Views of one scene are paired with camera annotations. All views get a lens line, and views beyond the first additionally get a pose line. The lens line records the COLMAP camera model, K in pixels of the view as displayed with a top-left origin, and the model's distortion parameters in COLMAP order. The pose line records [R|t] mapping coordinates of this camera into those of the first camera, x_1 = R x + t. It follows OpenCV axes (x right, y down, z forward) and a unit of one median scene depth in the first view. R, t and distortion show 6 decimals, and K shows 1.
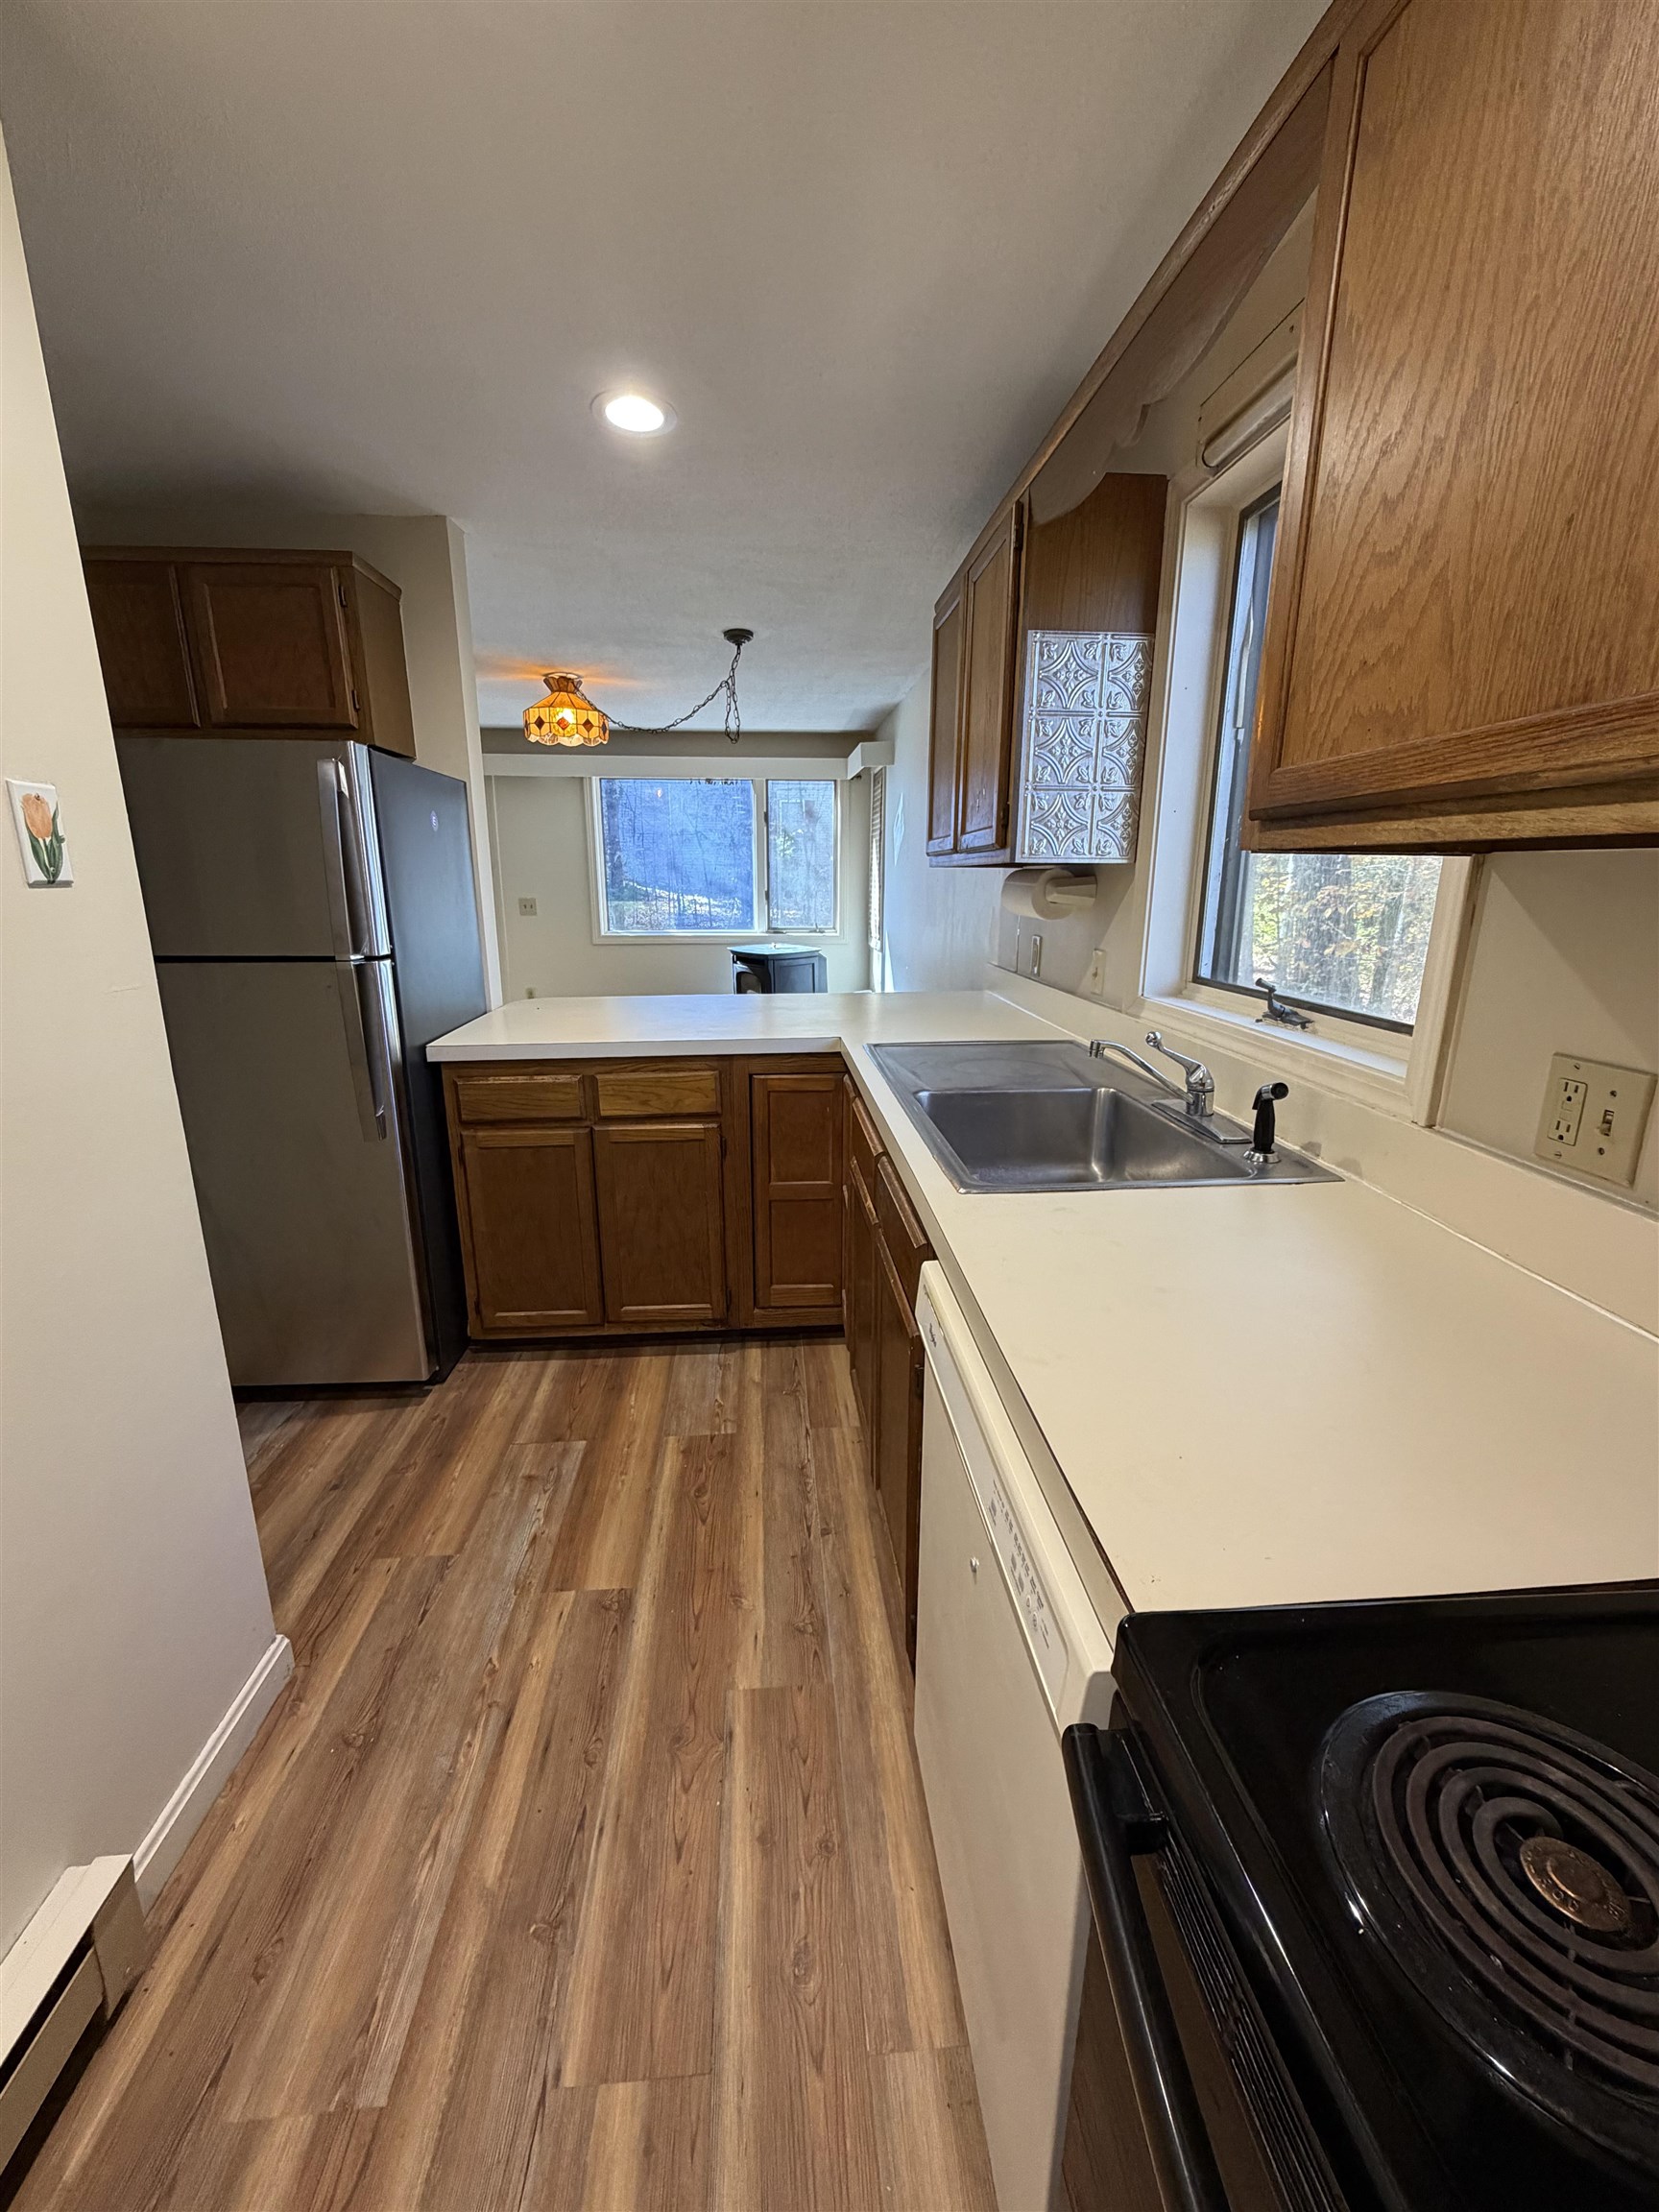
lens RADIAL K [[888.1, 0, 828.7], [0, 888.1, 1101.8], [0, 0, 1]] dist [0.004085, -0.000488]
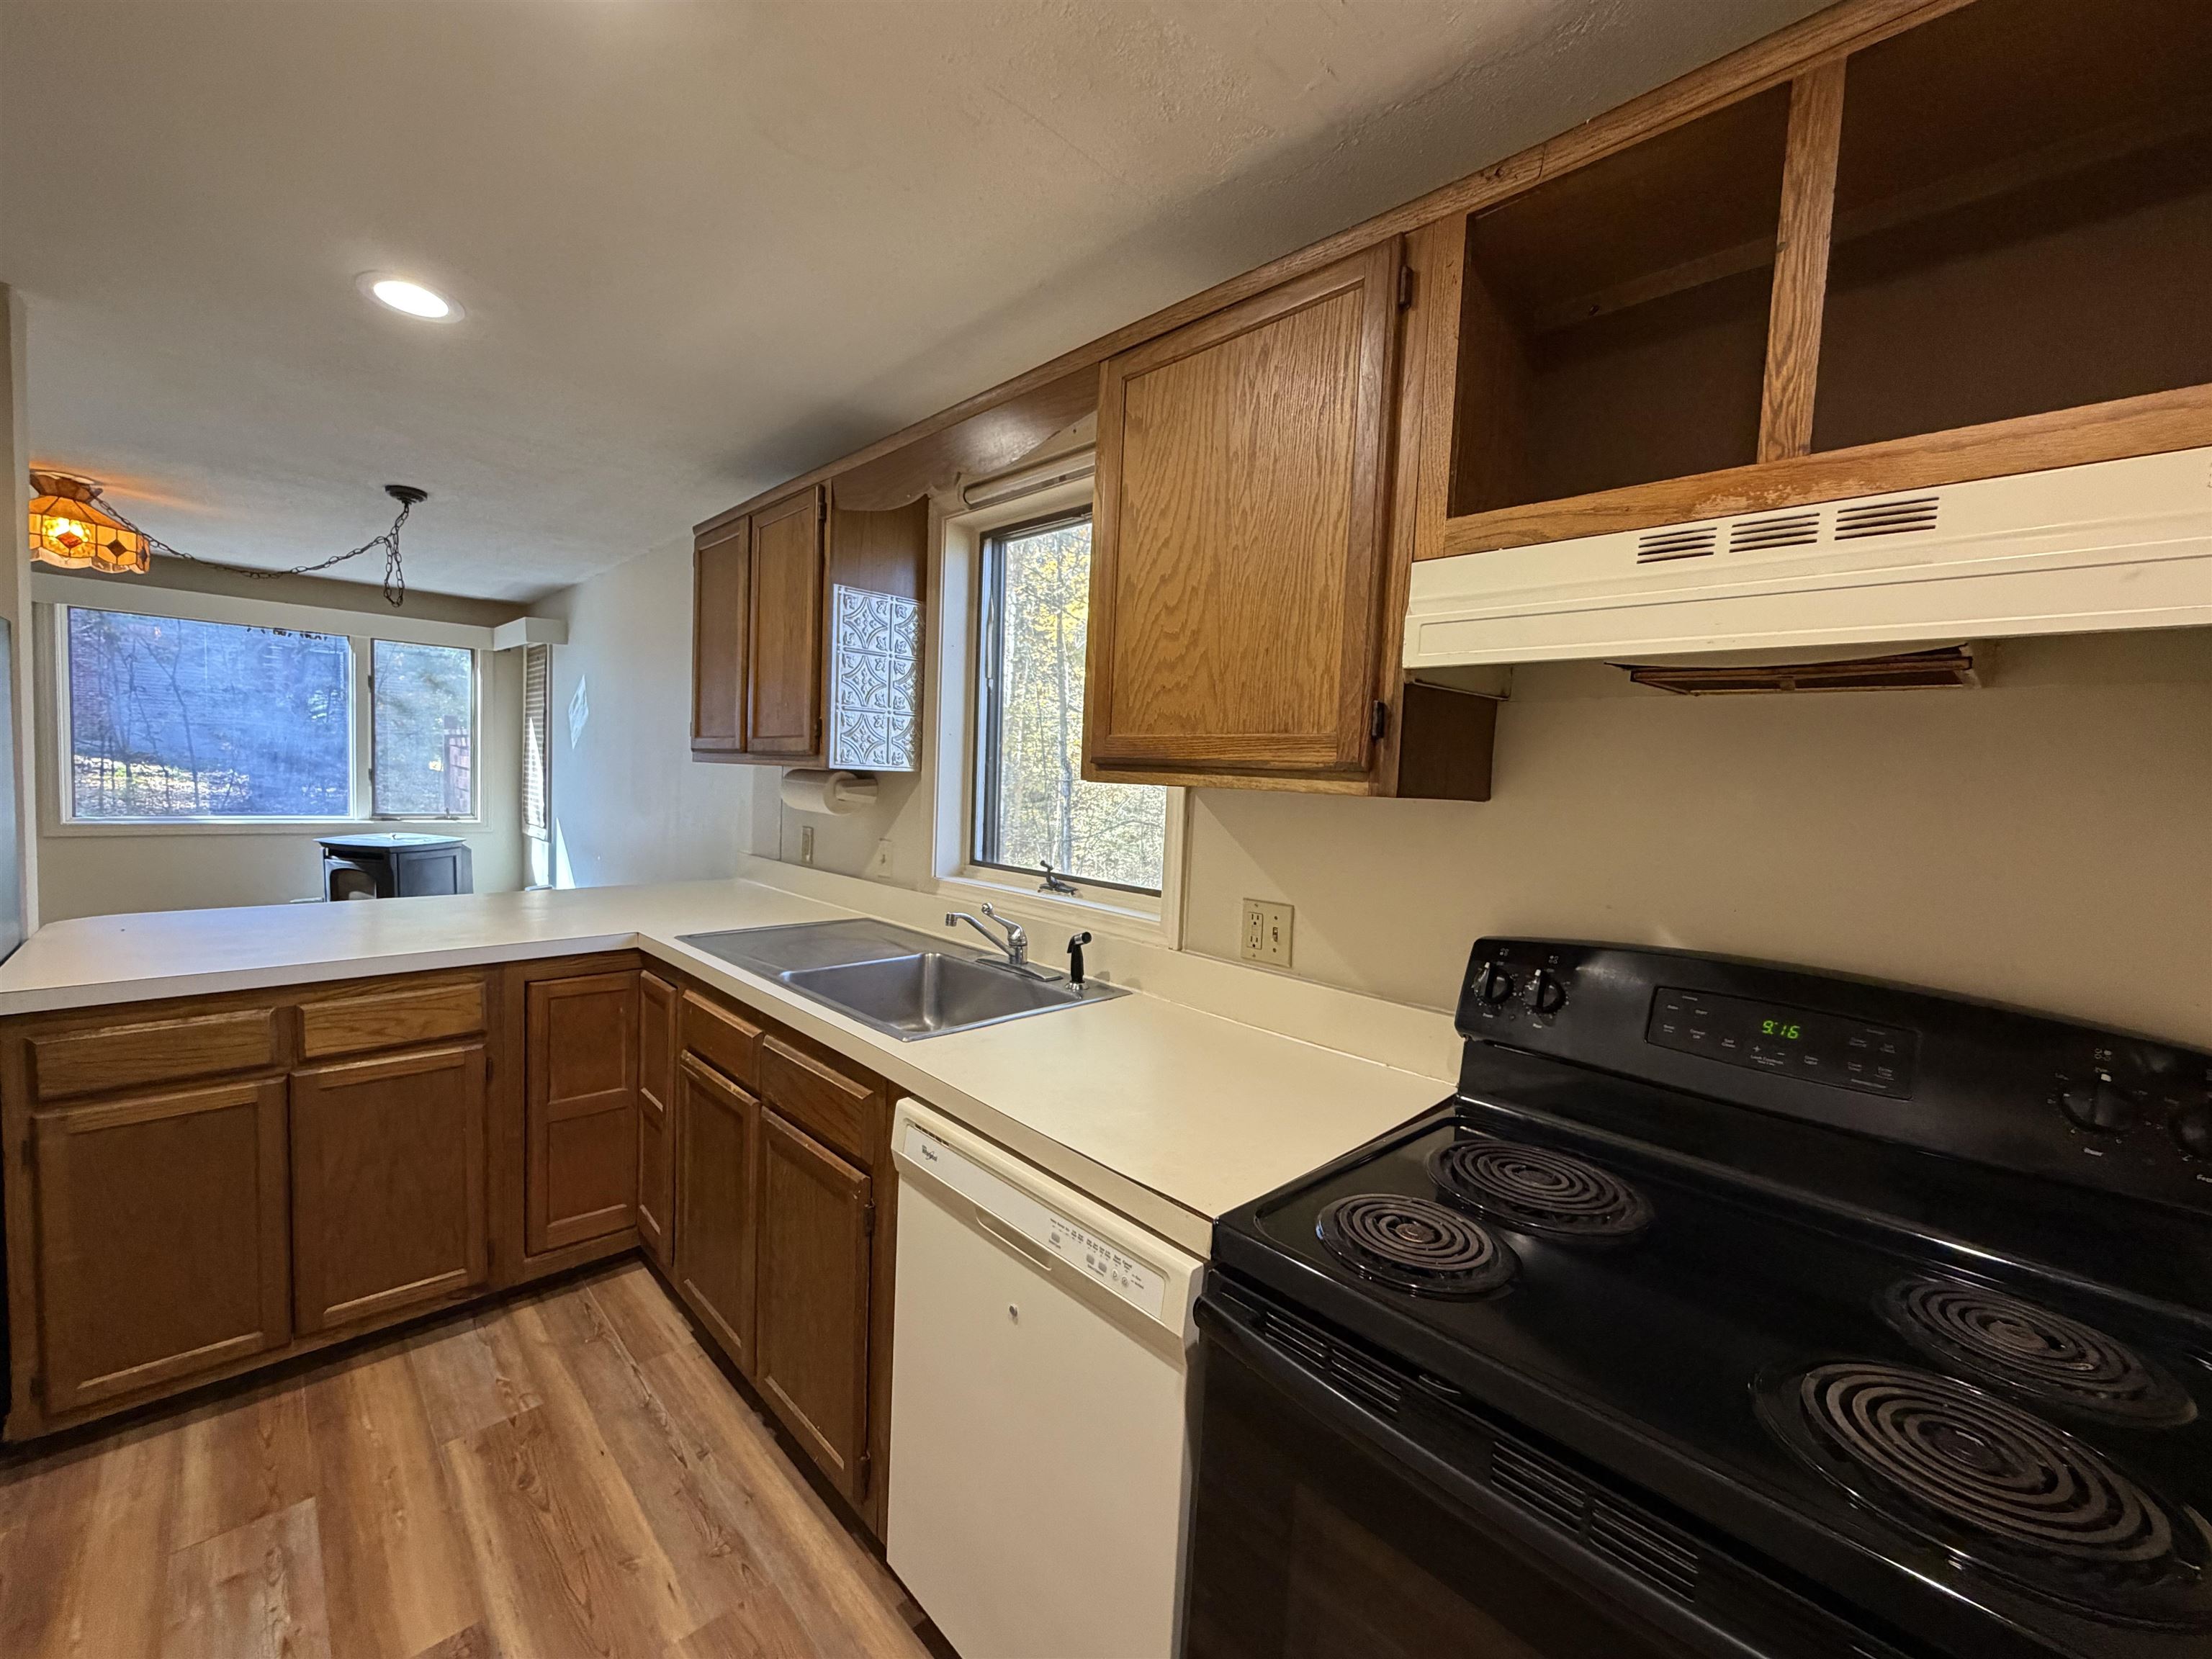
lens RADIAL K [[888.1, 0, 1101.0], [0, 888.1, 829.4], [0, 0, 1]] dist [0.004085, -0.000488]
pose [[0.771441, -0.008806, 0.636240, -0.257147], [0.117662, 0.984634, -0.129037, 0.002177], [-0.625327, 0.174406, 0.760623, -0.093686]]
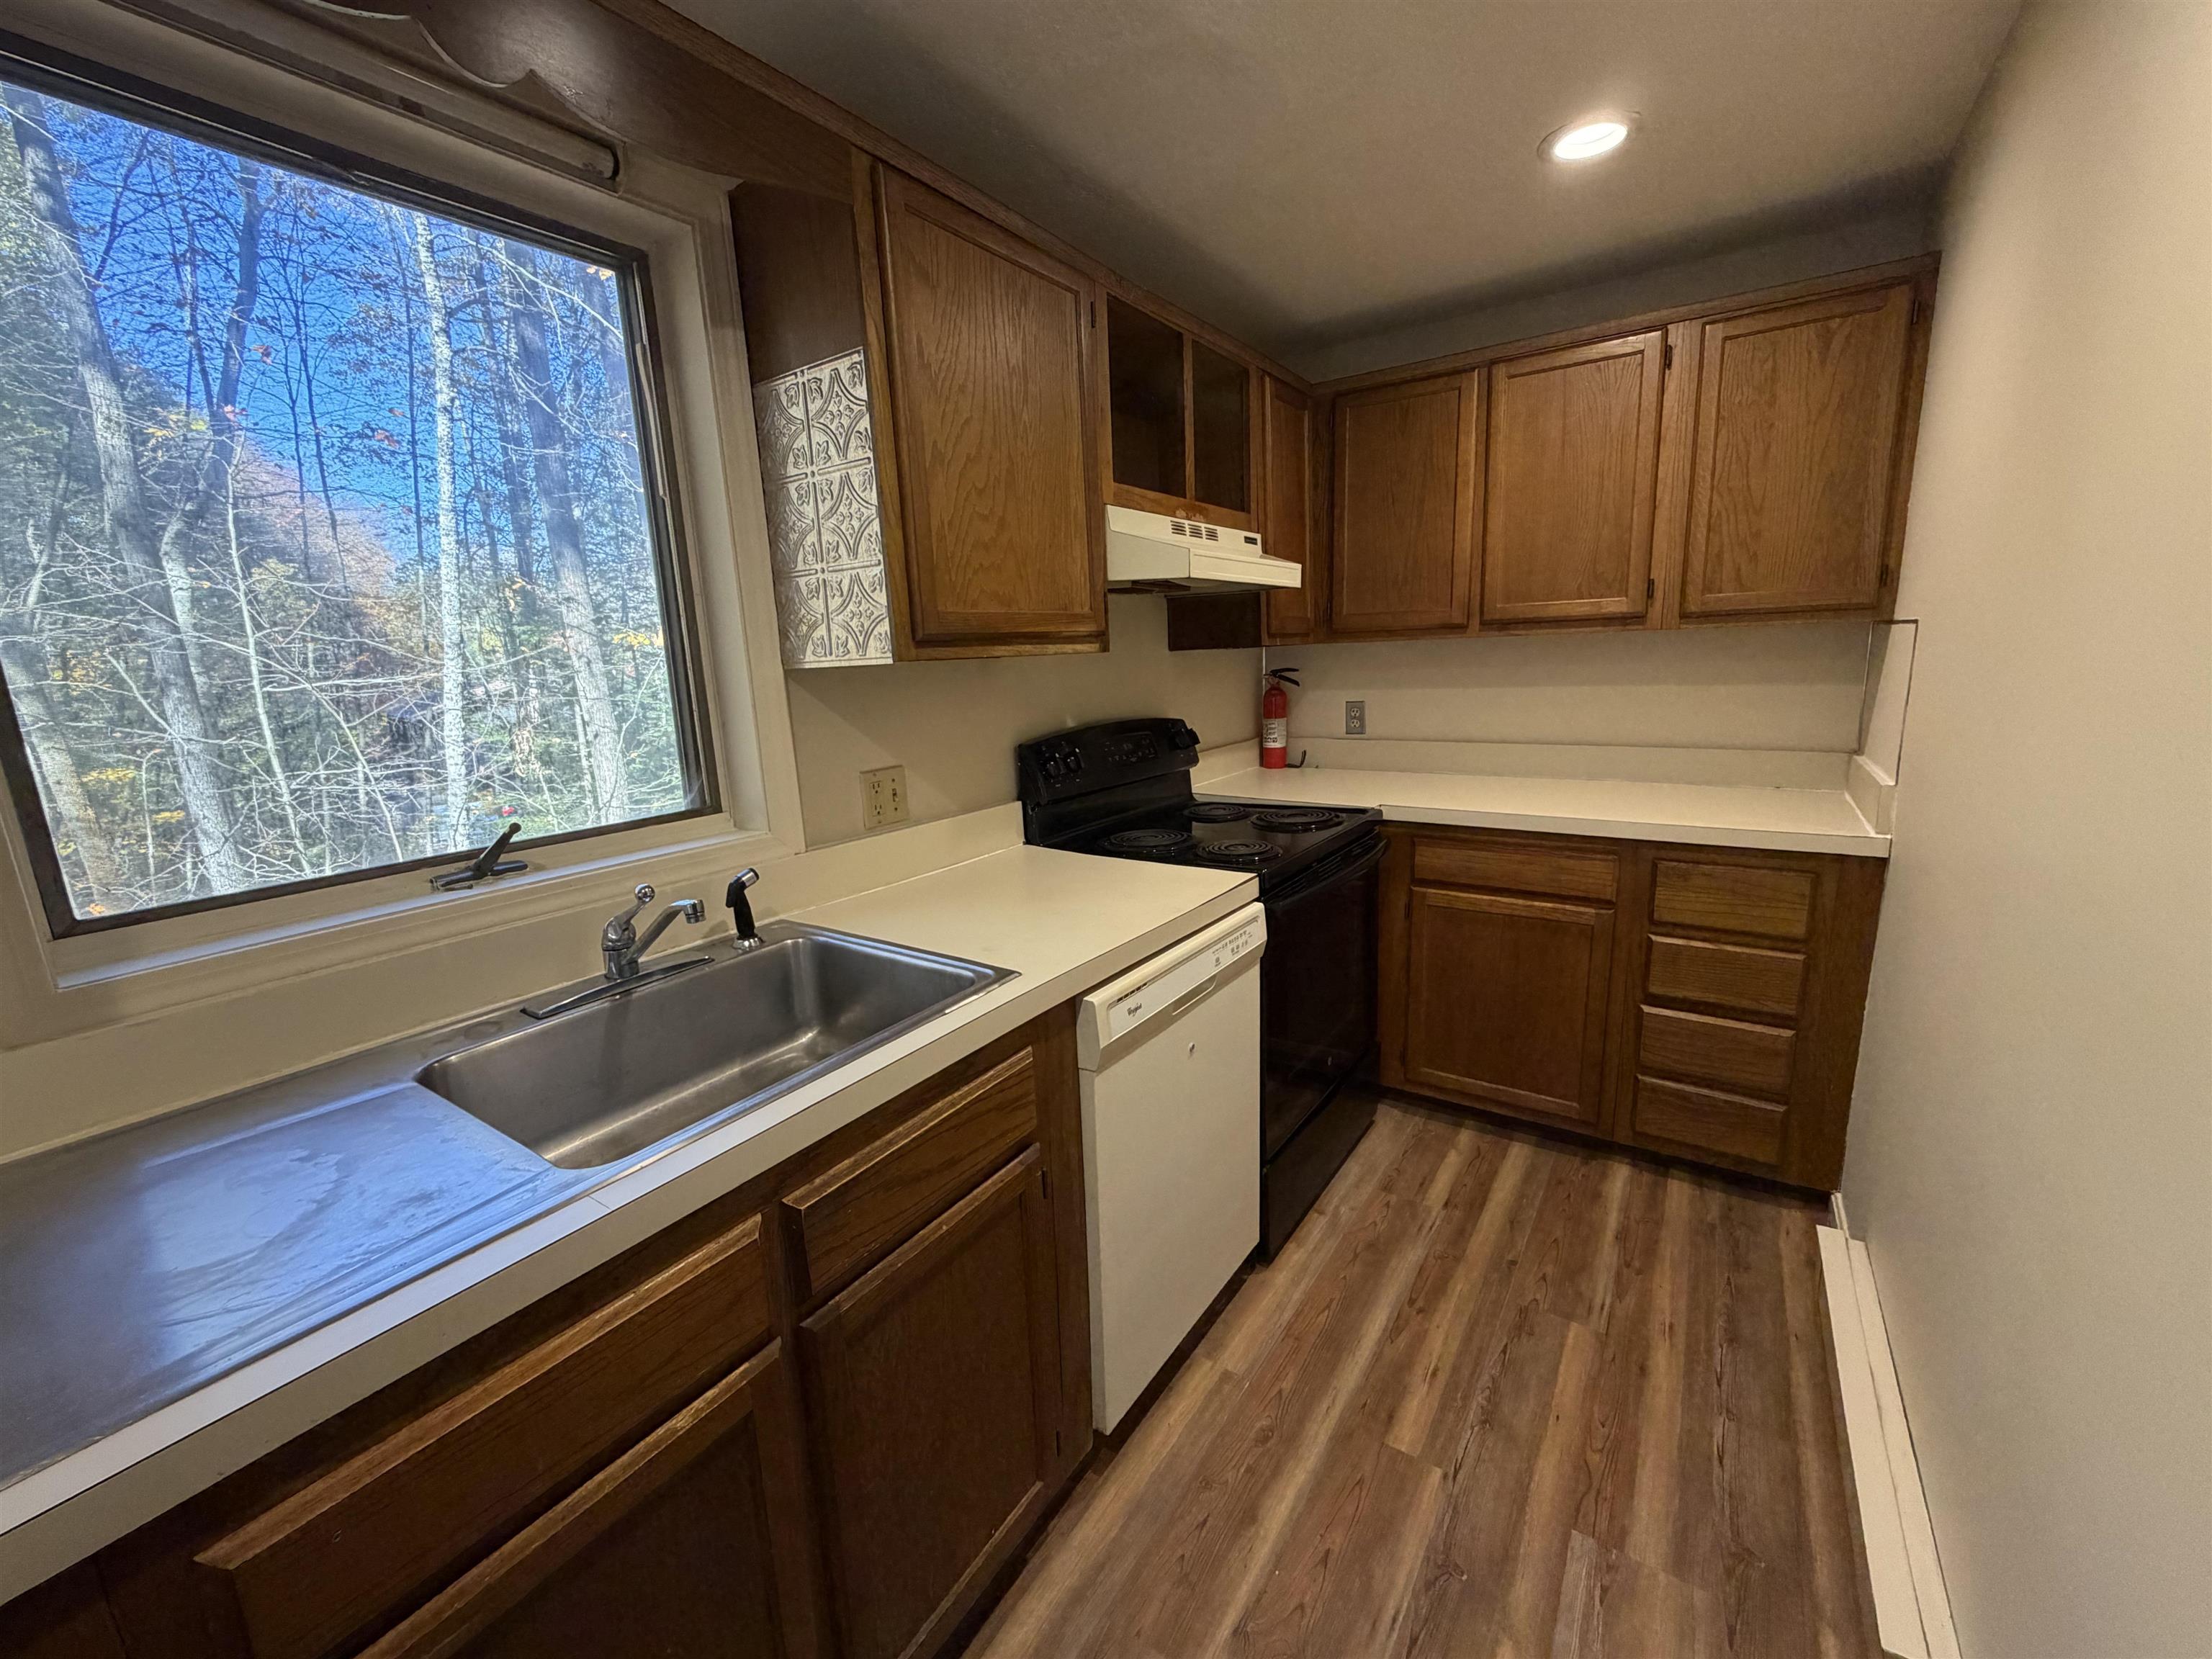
lens RADIAL K [[888.1, 0, 1099.7], [0, 888.1, 826.6], [0, 0, 1]] dist [0.004085, -0.000488]
pose [[-0.773593, -0.094390, 0.626613, -0.347008], [0.196907, 0.904087, 0.379281, -0.266887], [-0.602313, 0.416794, -0.680810, 0.967471]]
